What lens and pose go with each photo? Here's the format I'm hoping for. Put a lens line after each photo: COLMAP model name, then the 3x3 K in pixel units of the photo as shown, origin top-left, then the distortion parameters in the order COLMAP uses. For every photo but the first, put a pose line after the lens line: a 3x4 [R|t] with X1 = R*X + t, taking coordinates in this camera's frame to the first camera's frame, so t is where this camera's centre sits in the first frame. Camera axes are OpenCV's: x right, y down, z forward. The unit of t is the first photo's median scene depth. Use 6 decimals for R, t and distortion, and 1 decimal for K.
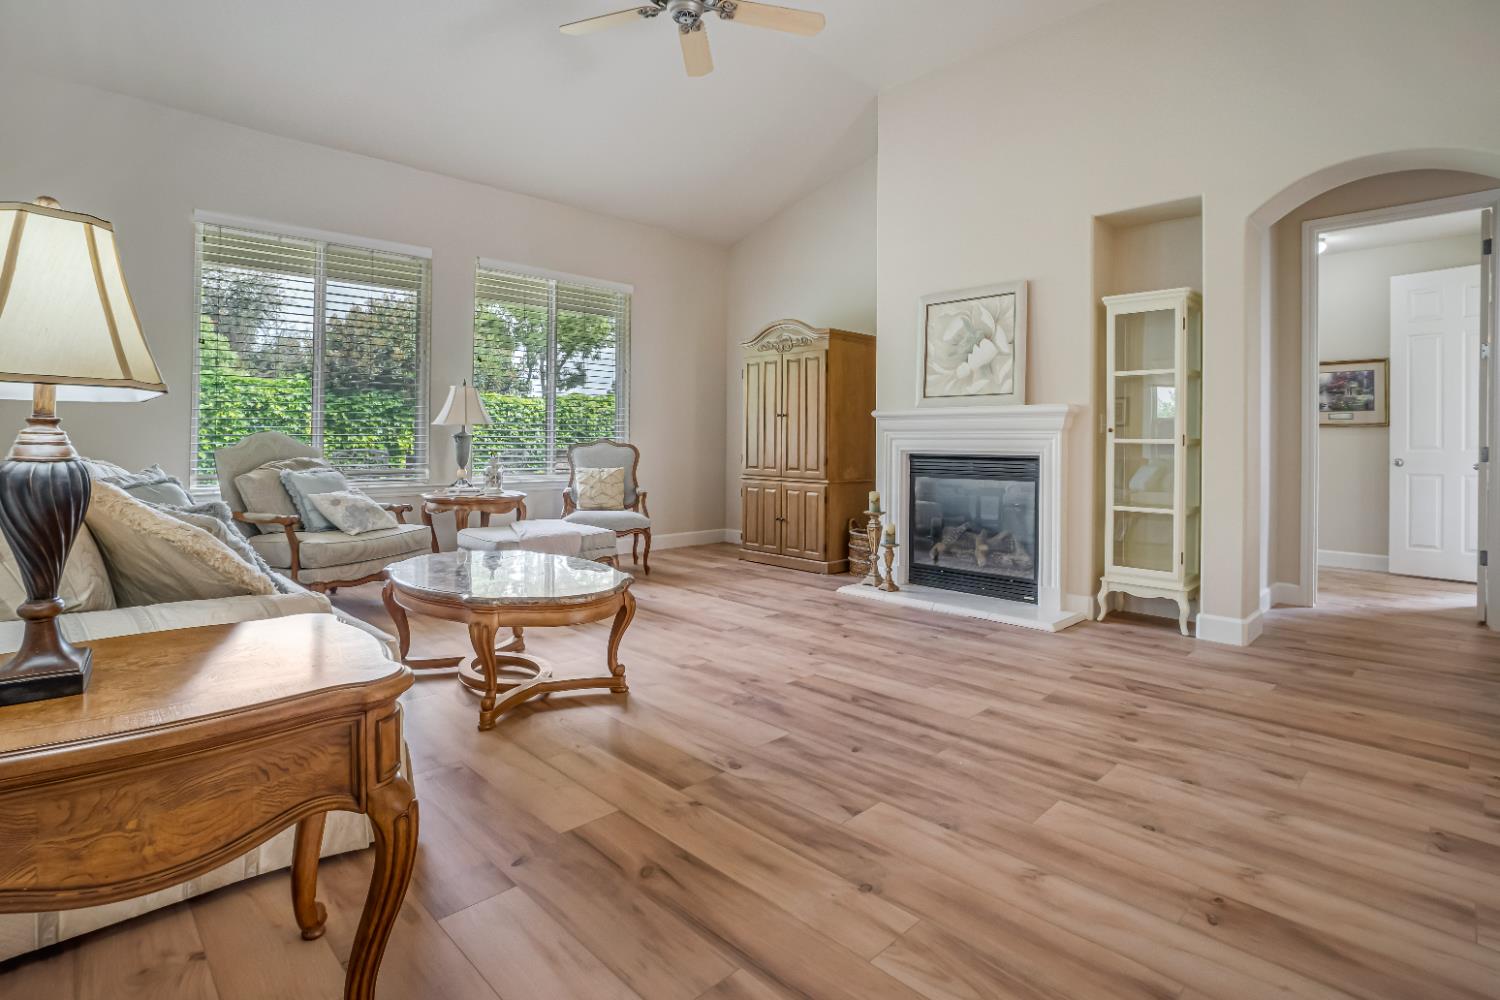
lens RADIAL K [[738.4, 0, 746.4], [0, 738.4, 448.5], [0, 0, 1]] dist [-0.060653, 0.021355]
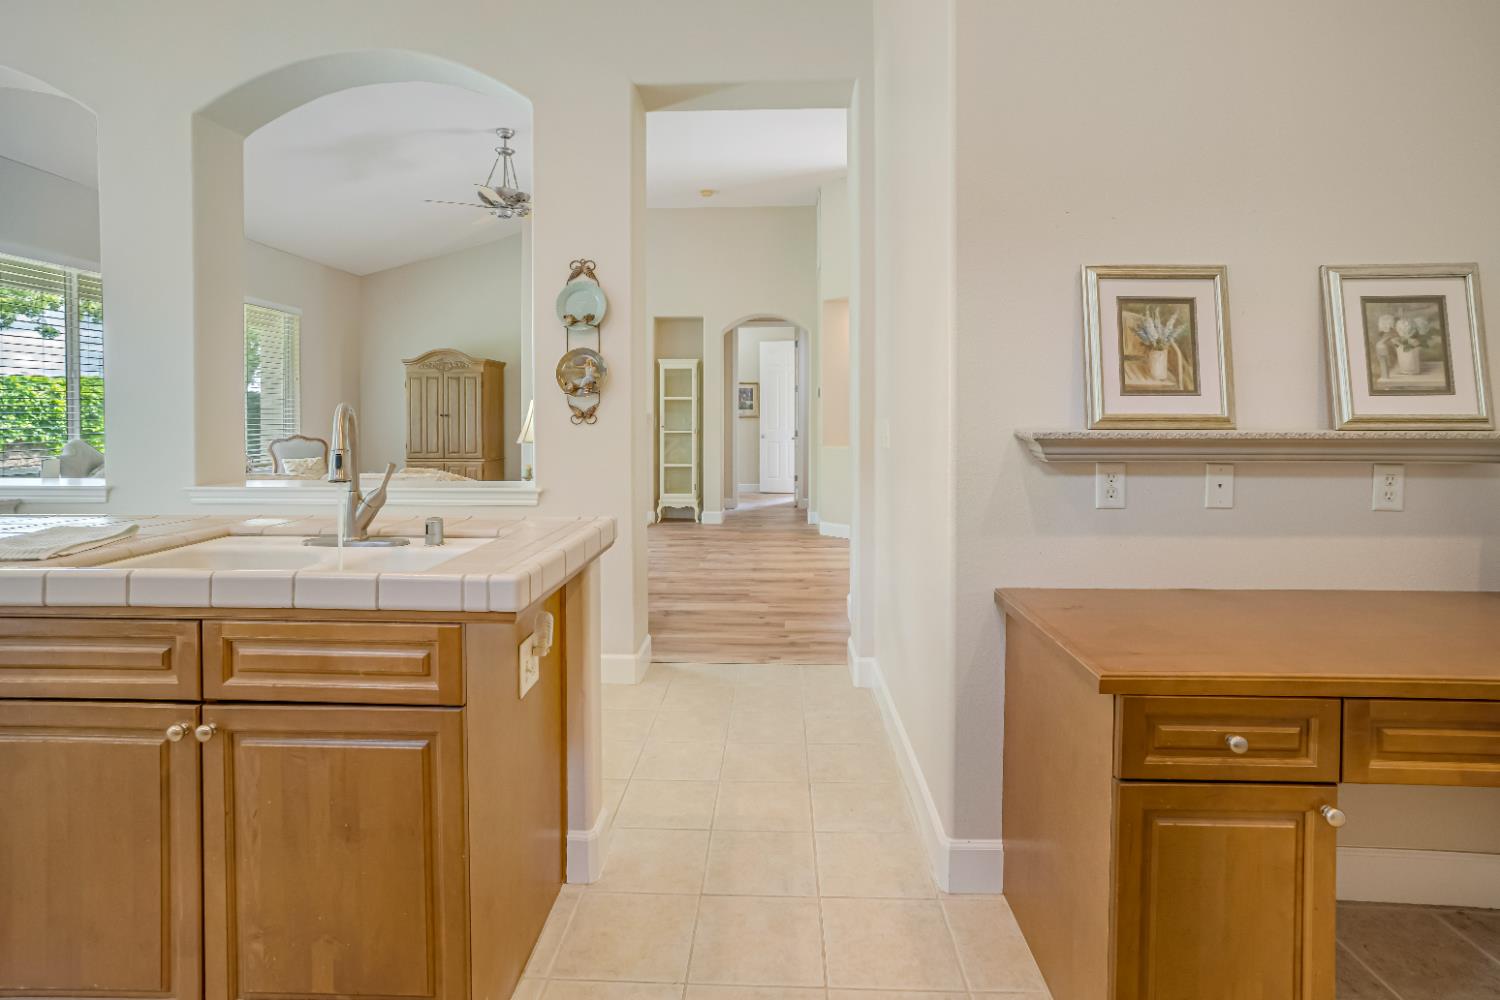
lens RADIAL K [[738.4, 0, 746.4], [0, 738.4, 448.5], [0, 0, 1]] dist [-0.060653, 0.021355]
pose [[0.725941, -0.042027, 0.686472, -0.599126], [0.014816, 0.998855, 0.045484, -0.043402], [-0.687598, -0.022848, 0.725732, -0.520075]]
